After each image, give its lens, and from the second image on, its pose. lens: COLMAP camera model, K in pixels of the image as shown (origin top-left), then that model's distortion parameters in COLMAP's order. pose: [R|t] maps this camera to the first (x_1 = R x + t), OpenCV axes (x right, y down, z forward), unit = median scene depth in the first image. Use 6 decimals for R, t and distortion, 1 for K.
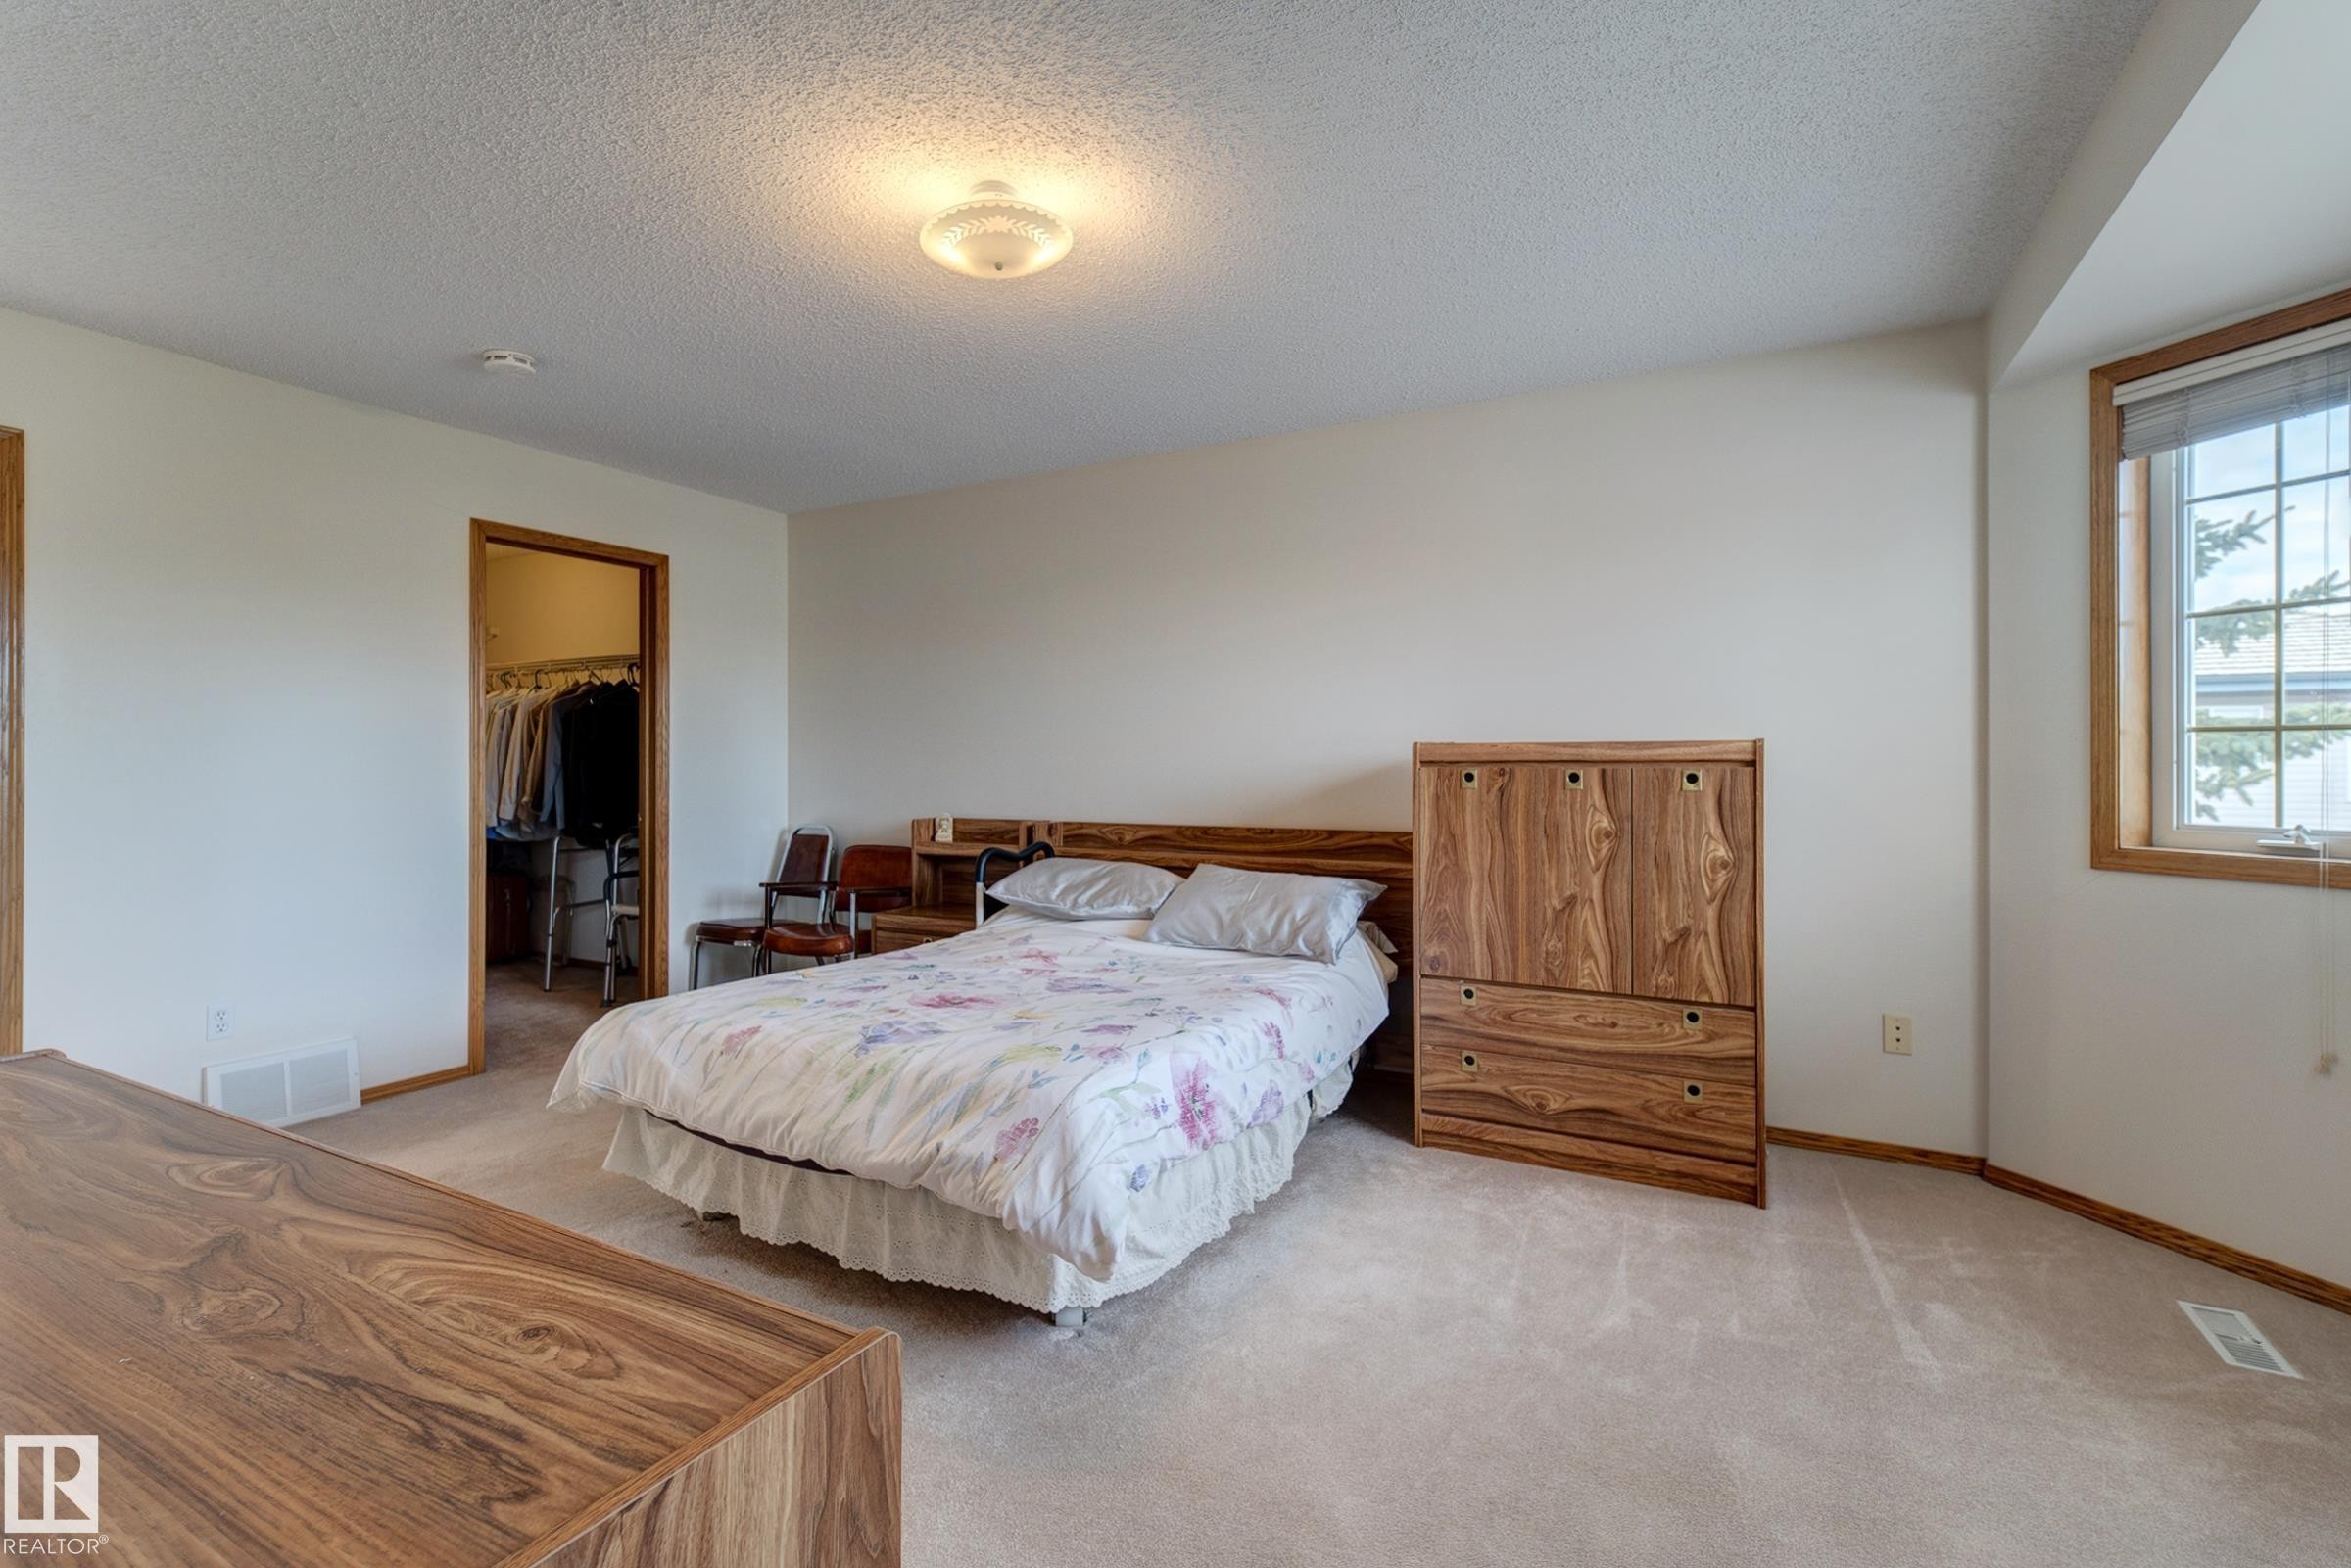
lens RADIAL K [[1043.3, 0, 1157.5], [0, 1043.3, 765.3], [0, 0, 1]] dist [0.008246, -0.002068]
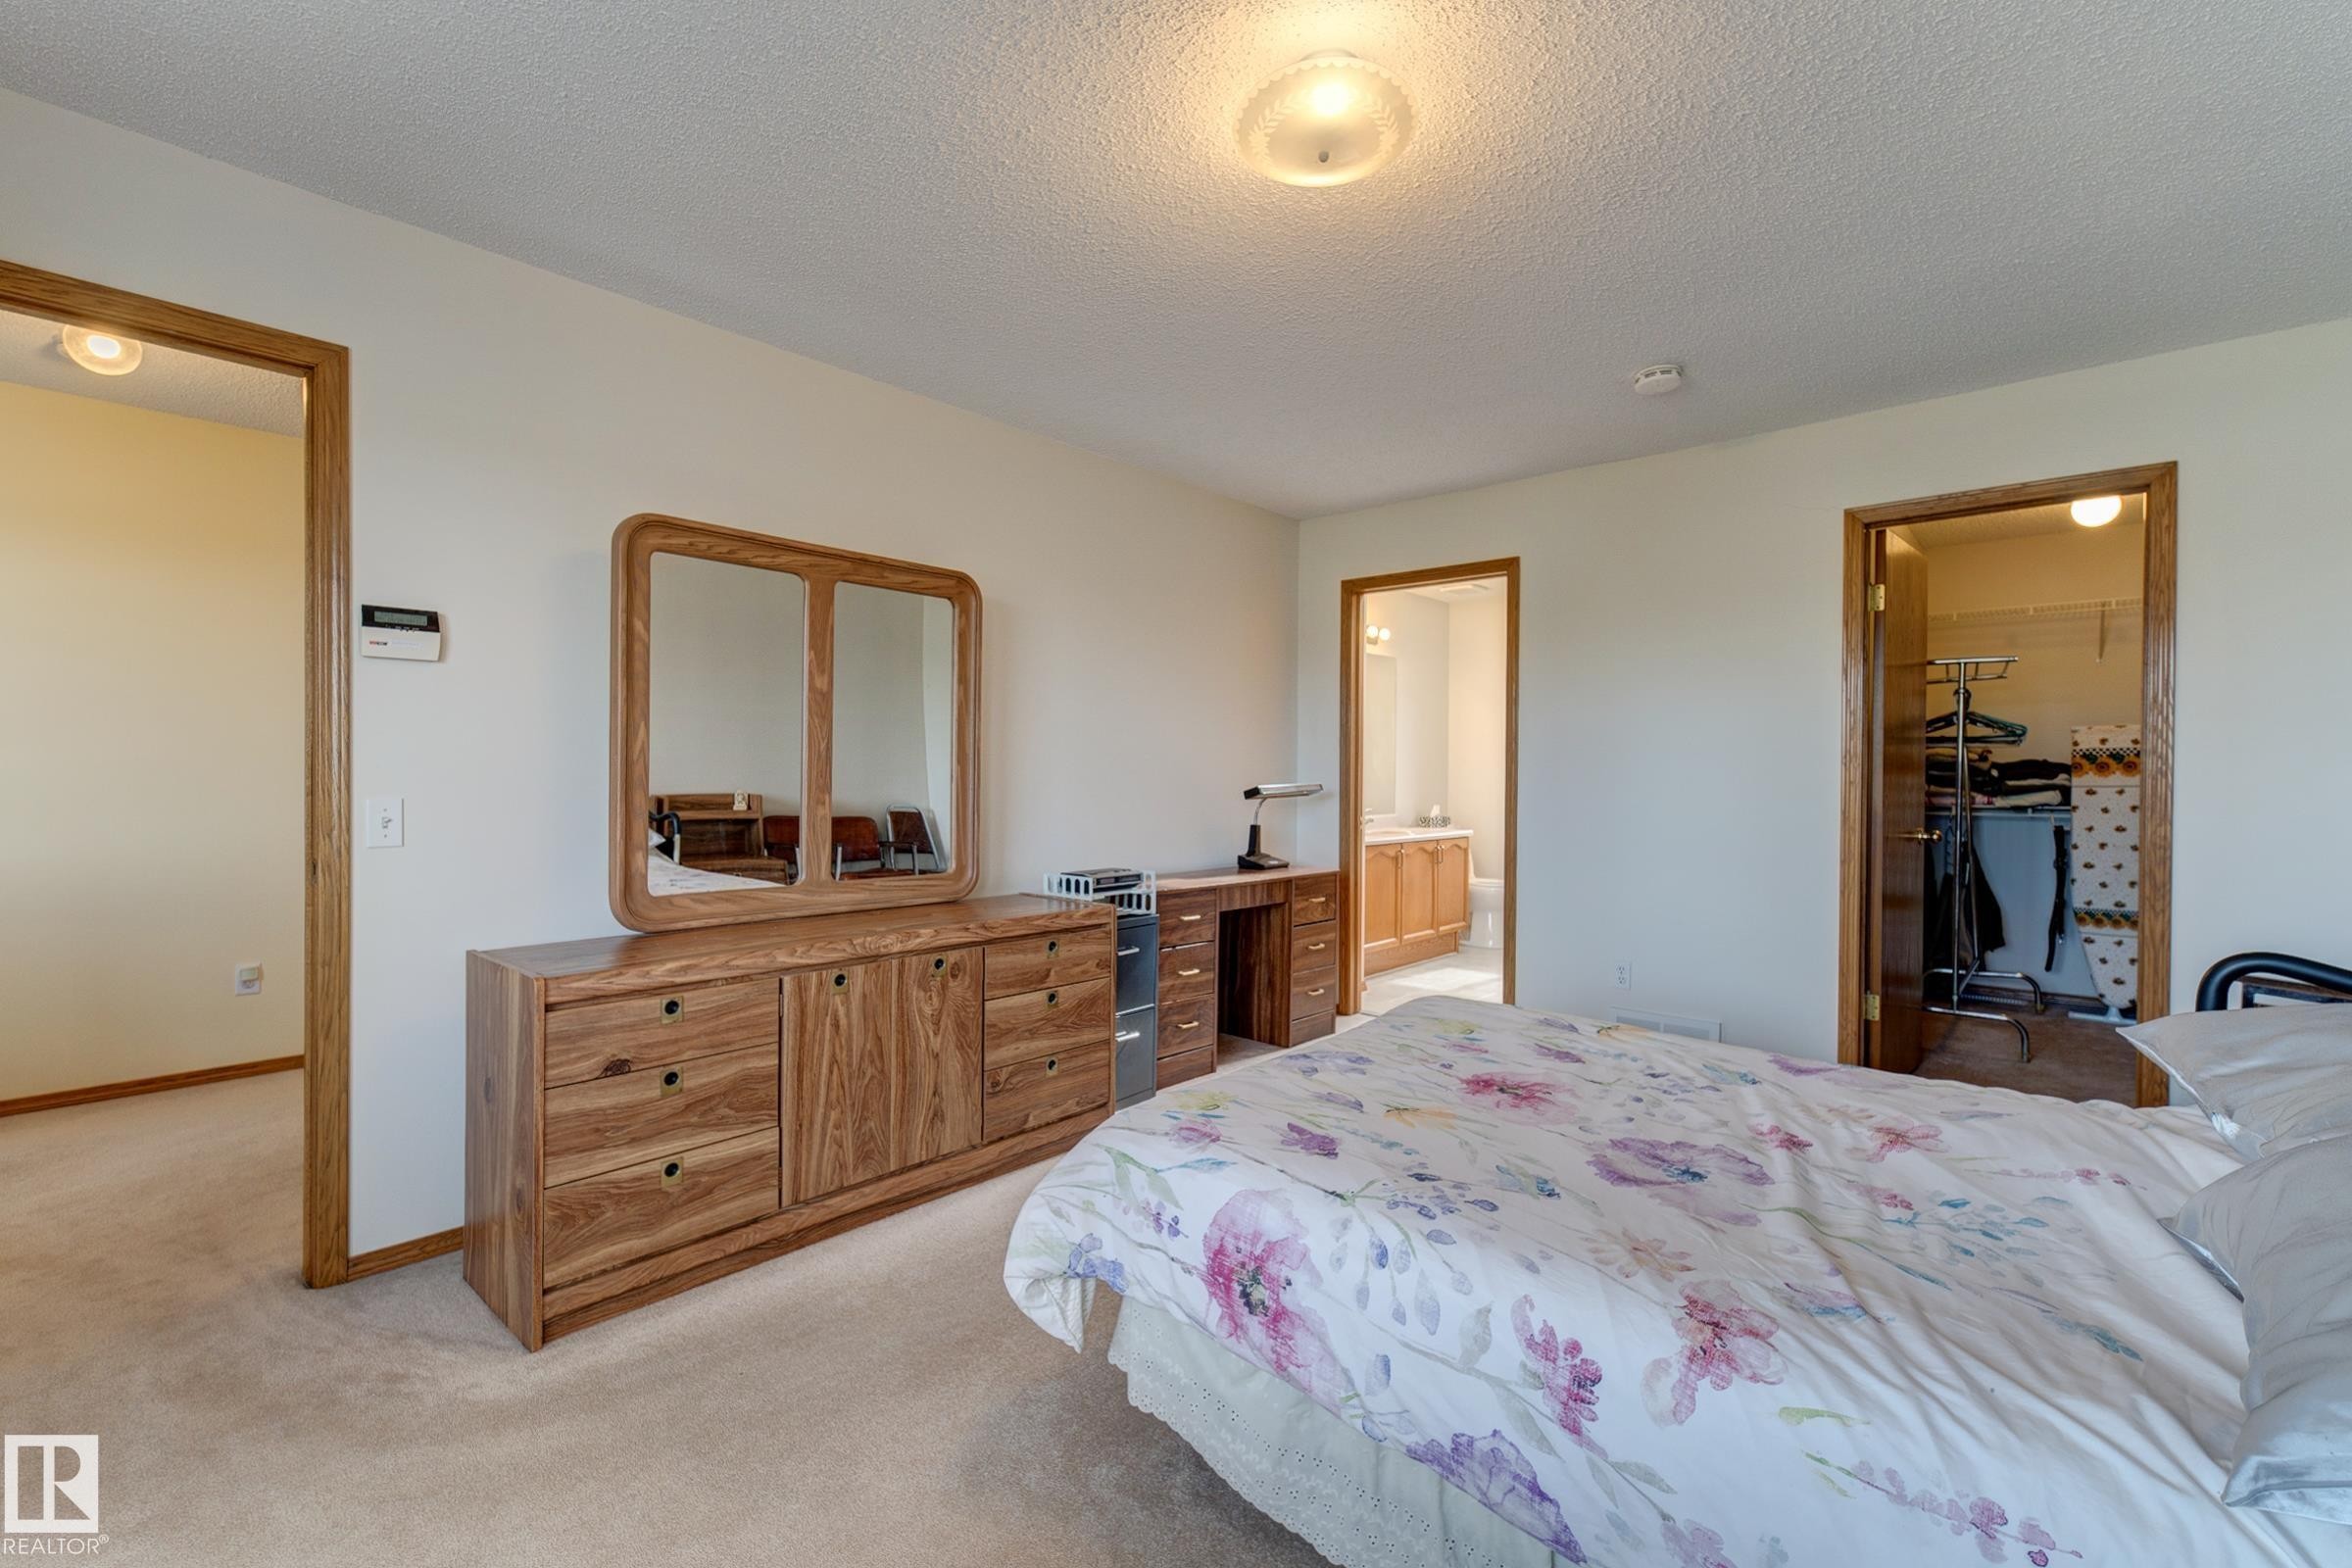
lens RADIAL K [[1043.8, 0, 1163.9], [0, 1043.8, 776.3], [0, 0, 1]] dist [0.008246, -0.002068]
pose [[-0.223522, 0.001153, -0.974698, 0.466516], [-0.003072, 0.999994, 0.001887, 0.001973], [0.974694, 0.003416, -0.223517, 0.735872]]
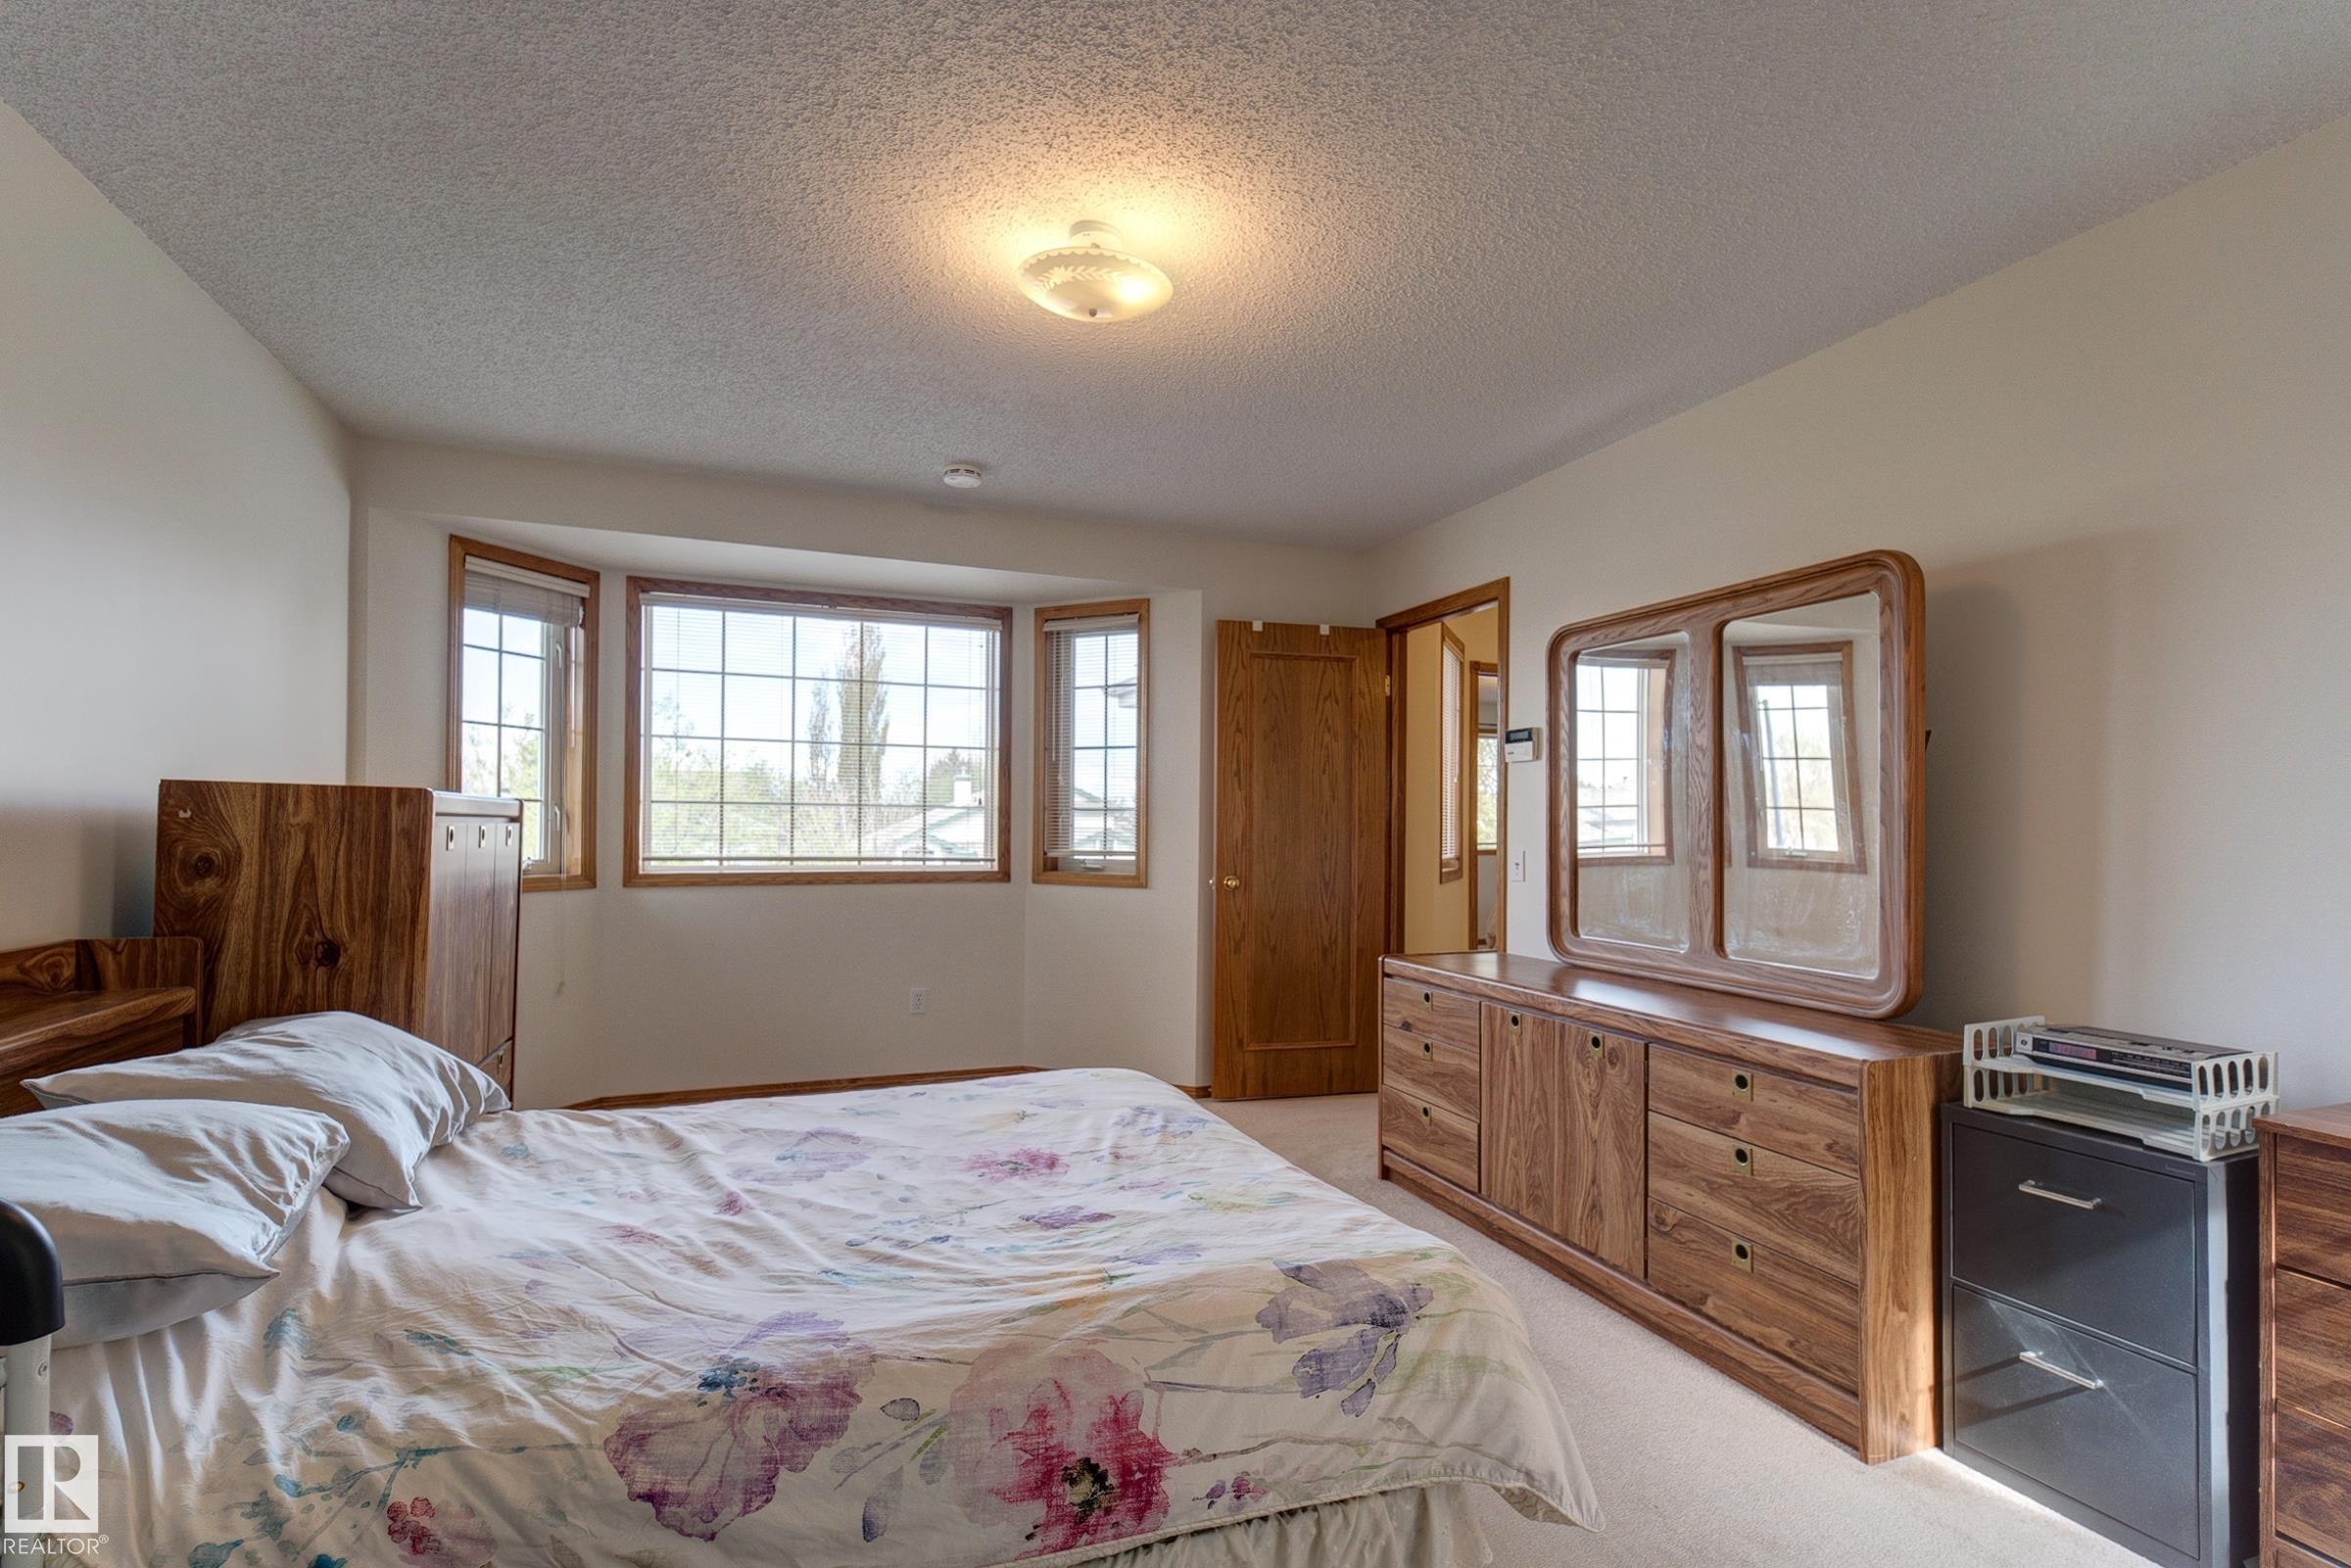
lens RADIAL K [[1043.3, 0, 1163.2], [0, 1043.3, 830.4], [0, 0, 1]] dist [0.008246, -0.002068]
pose [[-0.750175, -0.004393, 0.661225, -0.577669], [-0.008084, 0.999964, -0.002528, 0.004307], [-0.661190, -0.007242, -0.750183, 1.157089]]
